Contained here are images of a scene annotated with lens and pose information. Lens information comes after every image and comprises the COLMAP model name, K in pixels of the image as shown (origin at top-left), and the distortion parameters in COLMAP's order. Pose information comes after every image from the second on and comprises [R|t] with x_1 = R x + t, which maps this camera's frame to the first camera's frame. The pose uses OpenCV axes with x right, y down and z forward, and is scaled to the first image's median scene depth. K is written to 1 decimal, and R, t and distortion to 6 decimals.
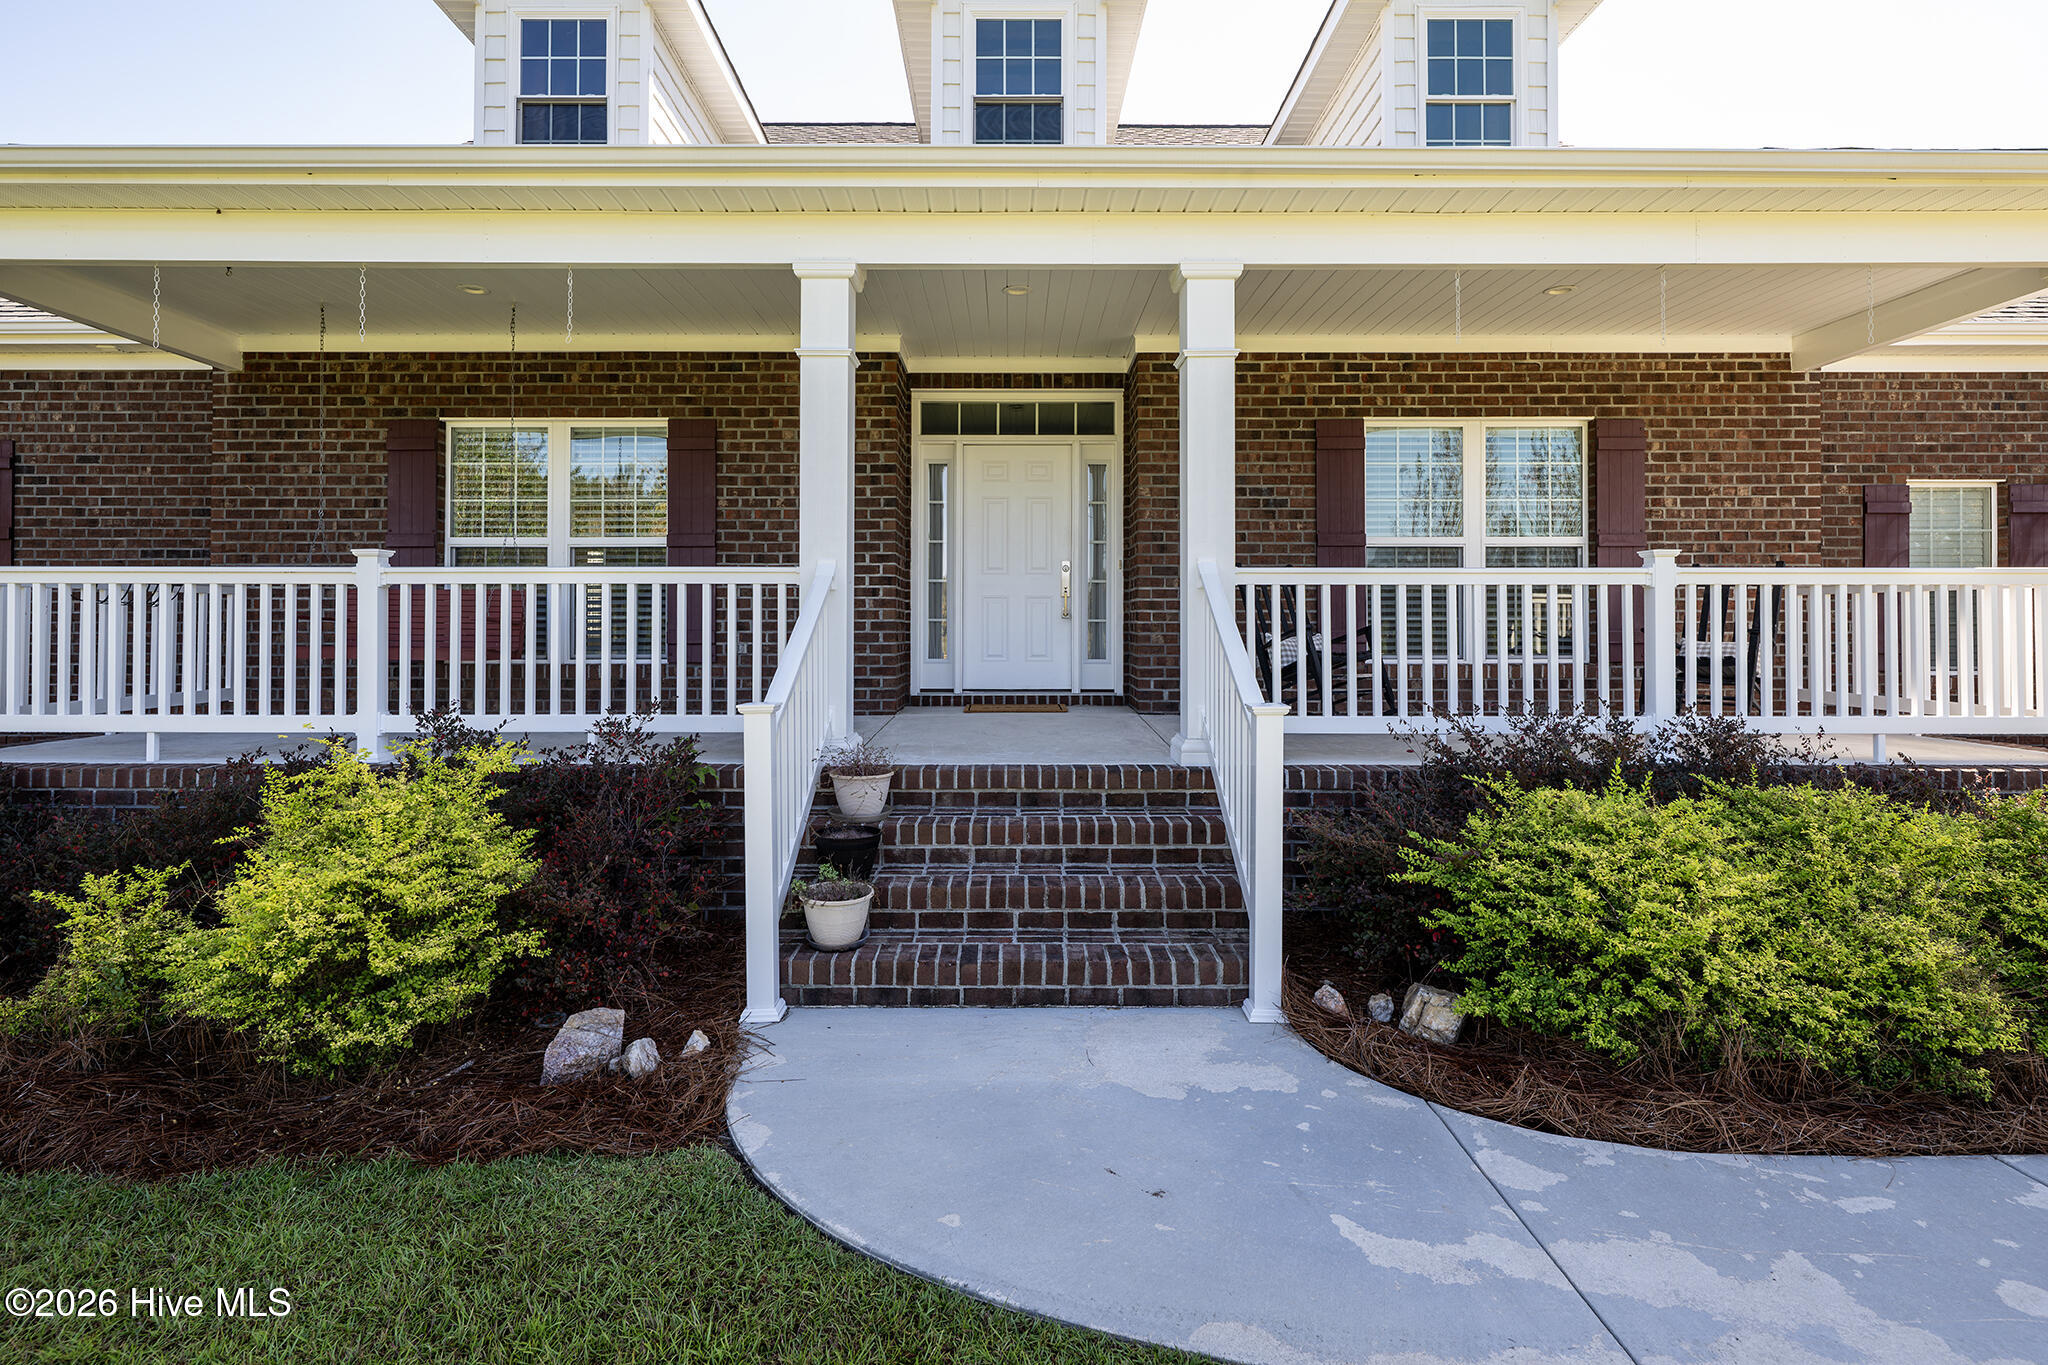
lens RADIAL K [[1008.9, 0, 990.4], [0, 1008.9, 611.7], [0, 0, 1]] dist [-0.001541, 0.000119]
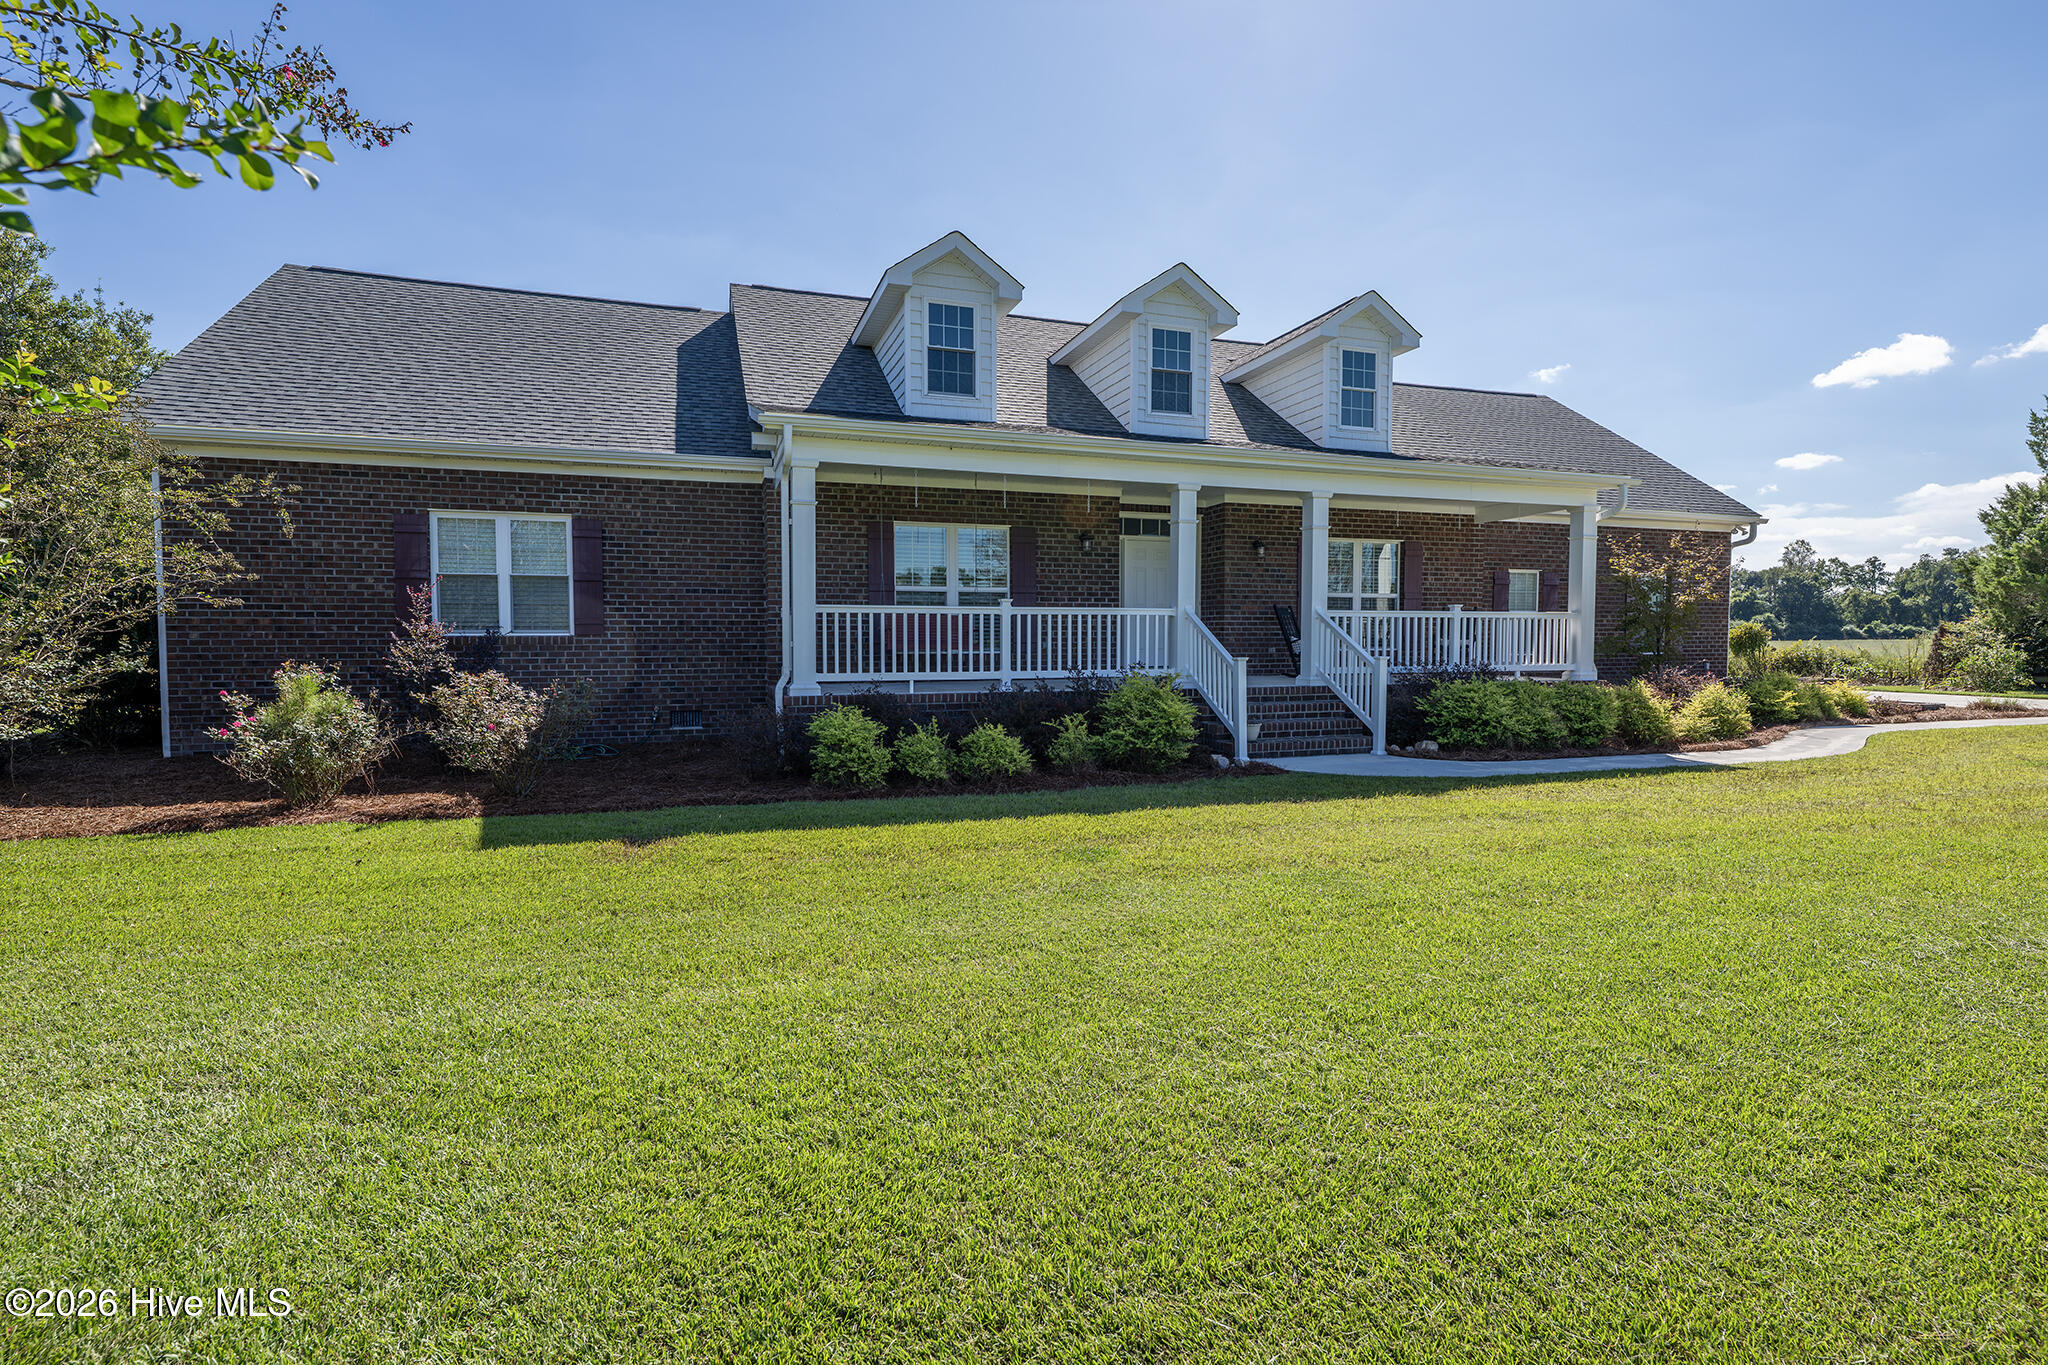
lens RADIAL K [[966.6, 0, 1013.4], [0, 966.6, 680.9], [0, 0, 1]] dist [-0.001838, 0.000318]
pose [[0.947682, -0.015963, 0.318816, -0.912406], [-0.002806, 0.998294, 0.058325, -0.003685], [-0.319203, -0.056168, 0.946020, -0.769182]]
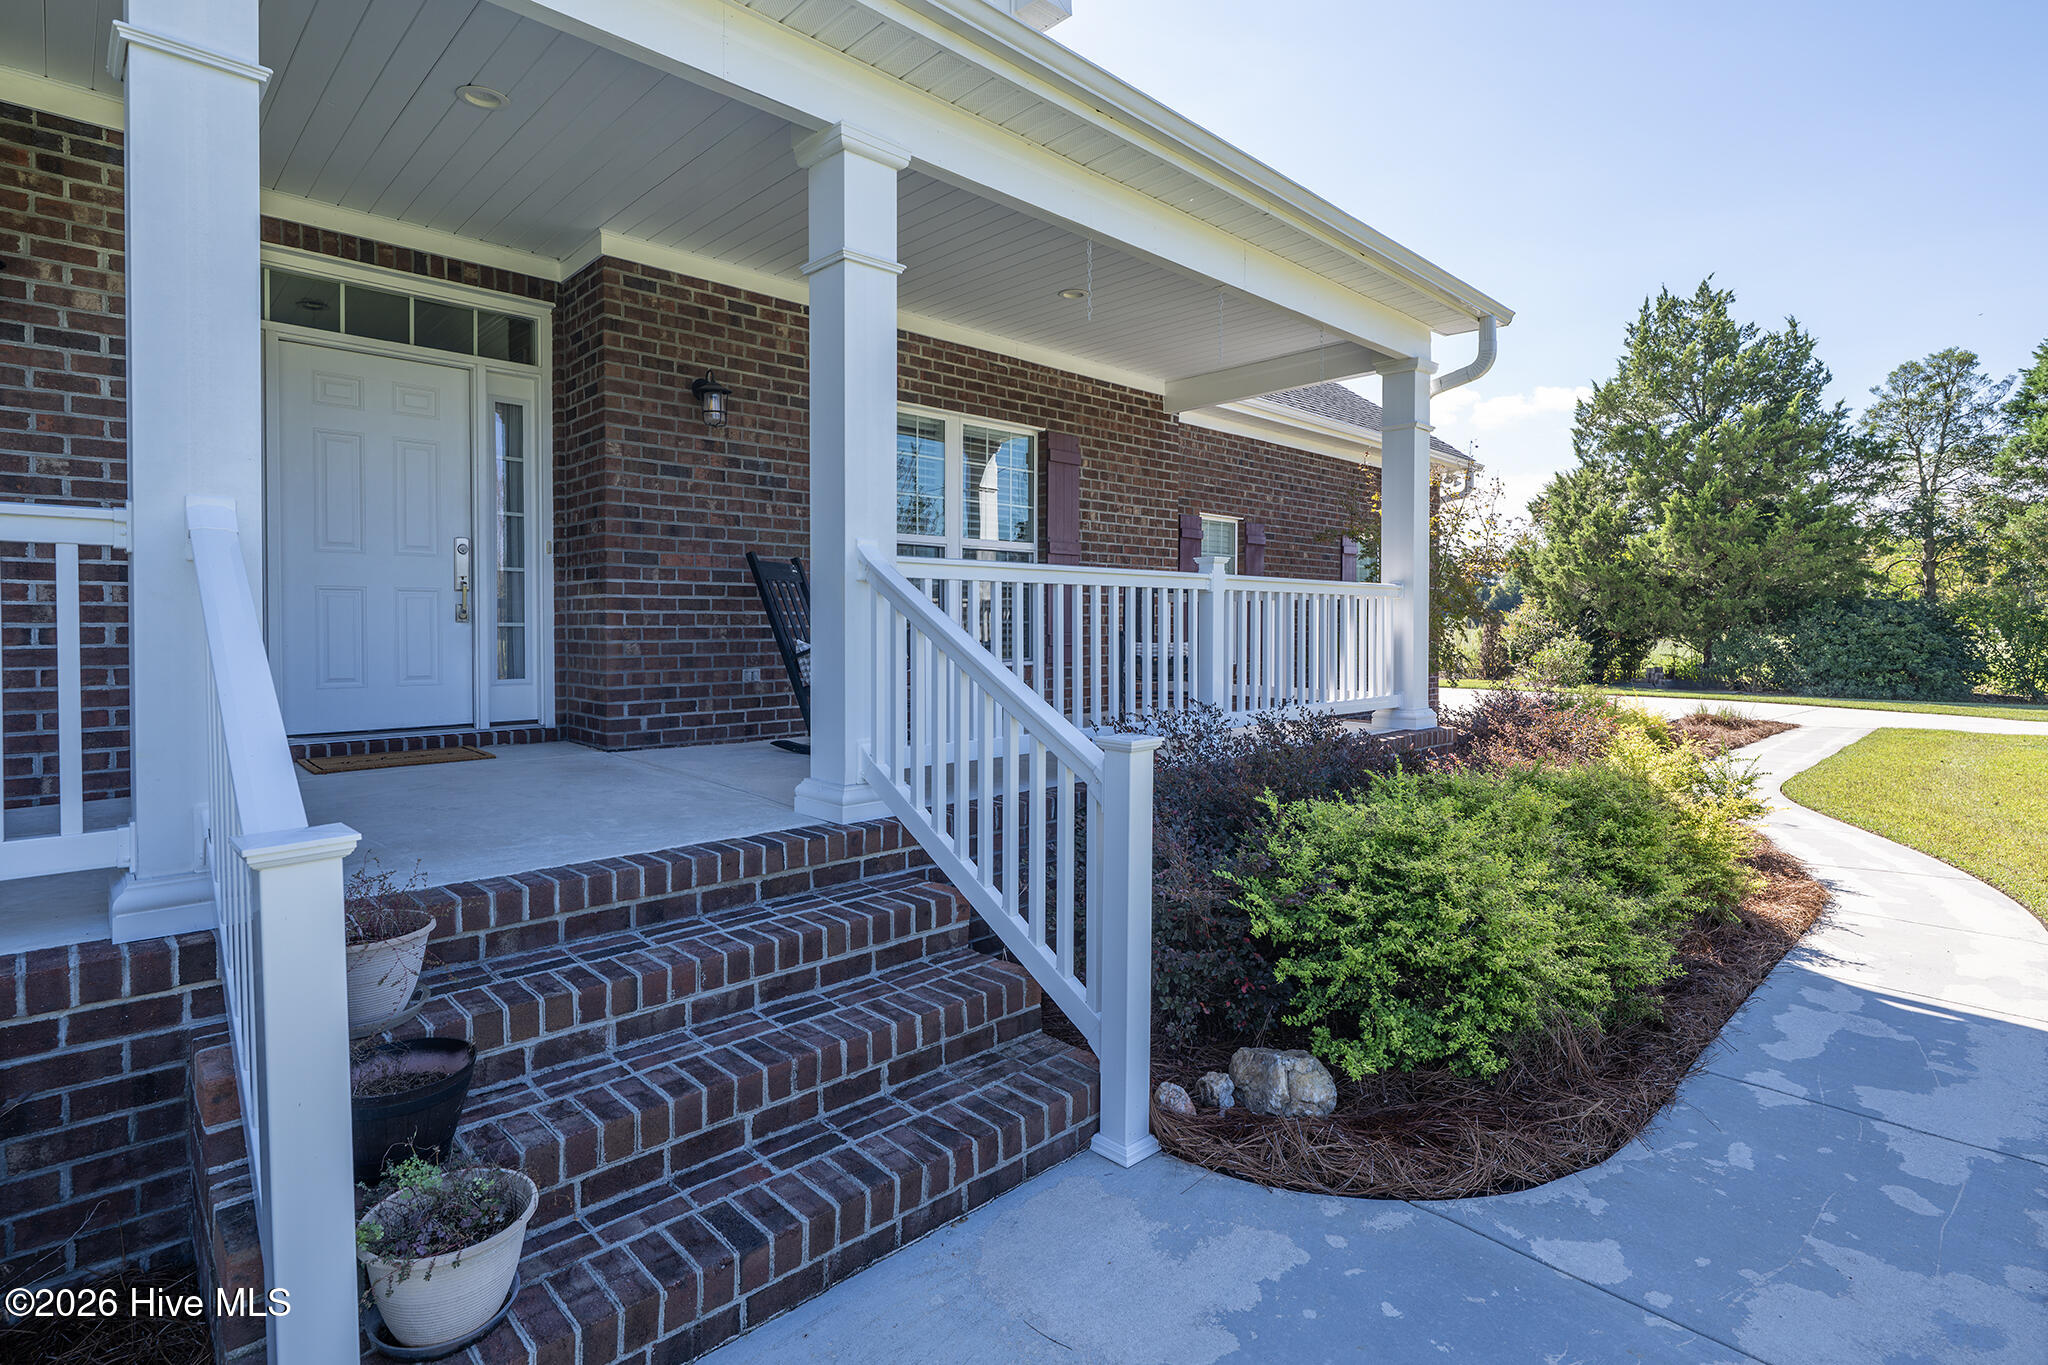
lens RADIAL K [[1010.7, 0, 1022.0], [0, 1010.7, 647.2], [0, 0, 1]] dist [-0.002194, 0.000138]
pose [[0.712580, -0.016935, 0.701387, -0.153616], [-0.004882, 0.999565, 0.029094, 0.002476], [-0.701574, -0.024156, 0.712187, 0.266270]]
